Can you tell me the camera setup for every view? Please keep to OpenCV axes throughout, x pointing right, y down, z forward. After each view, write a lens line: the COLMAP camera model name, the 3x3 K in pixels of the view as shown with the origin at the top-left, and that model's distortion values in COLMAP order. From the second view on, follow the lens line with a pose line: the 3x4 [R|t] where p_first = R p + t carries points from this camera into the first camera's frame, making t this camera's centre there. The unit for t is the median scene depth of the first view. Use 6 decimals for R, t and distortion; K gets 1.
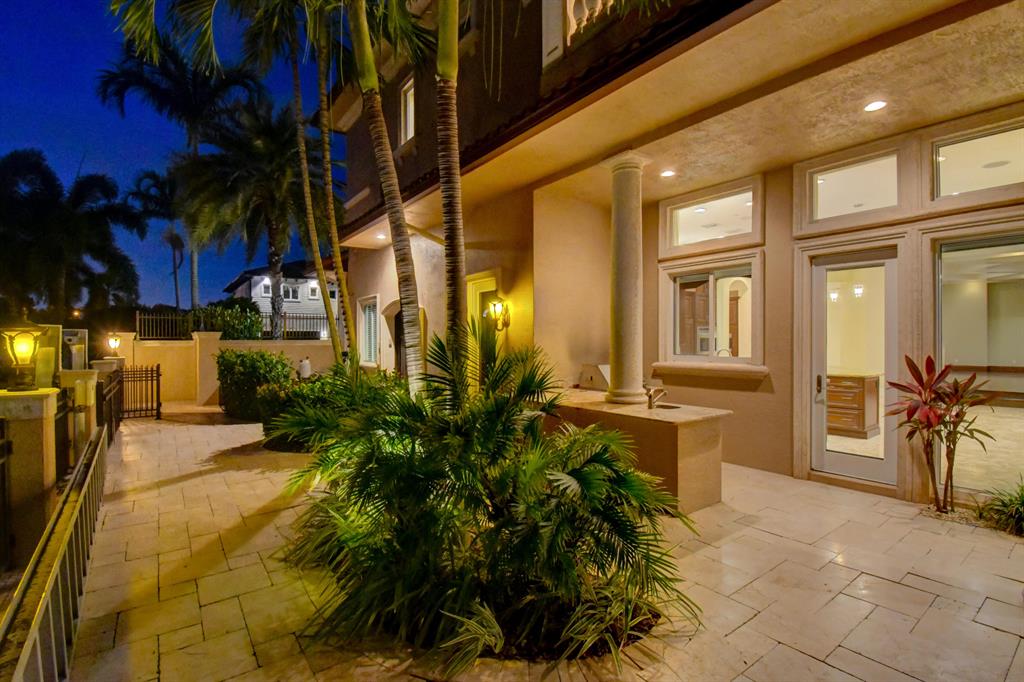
lens RADIAL K [[456.5, 0, 515.2], [0, 456.5, 342.8], [0, 0, 1]] dist [0.001505, -0.016243]
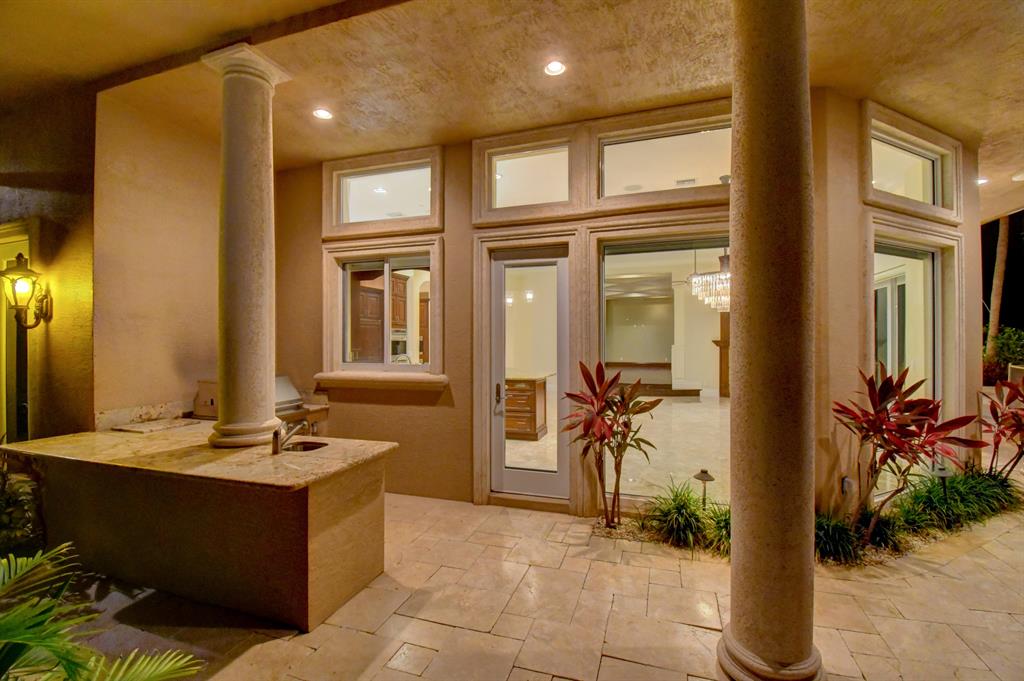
lens RADIAL K [[456.5, 0, 506.5], [0, 456.5, 341.5], [0, 0, 1]] dist [0.001505, -0.016243]
pose [[0.821058, 0.000884, 0.570844, 0.173731], [0.003506, 0.999972, -0.006592, -0.004818], [-0.570834, 0.007414, 0.821032, 0.260531]]
